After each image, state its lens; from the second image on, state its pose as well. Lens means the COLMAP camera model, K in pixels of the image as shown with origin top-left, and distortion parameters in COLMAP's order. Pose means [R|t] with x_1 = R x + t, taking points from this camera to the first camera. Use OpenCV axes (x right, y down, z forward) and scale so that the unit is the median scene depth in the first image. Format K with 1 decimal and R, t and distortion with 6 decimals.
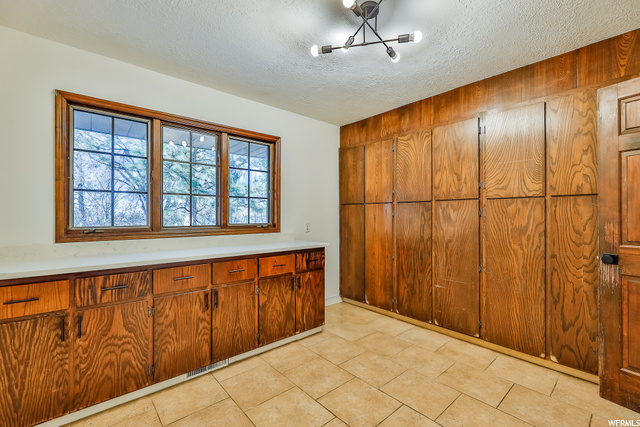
lens RADIAL K [[277.9, 0, 325.1], [0, 277.9, 217.6], [0, 0, 1]] dist [-0.002396, -0.000473]
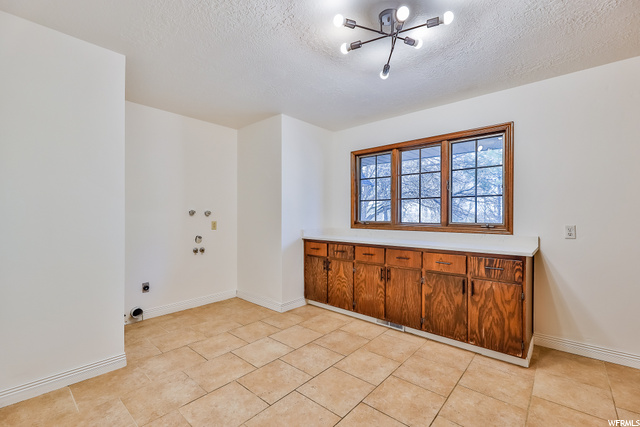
lens RADIAL K [[277.9, 0, 318.6], [0, 277.9, 215.0], [0, 0, 1]] dist [-0.002396, -0.000473]
pose [[0.123720, 0.001414, -0.992316, 0.894935], [-0.007114, 0.999975, 0.000538, -0.003235], [0.992292, 0.006993, 0.123727, 0.462908]]
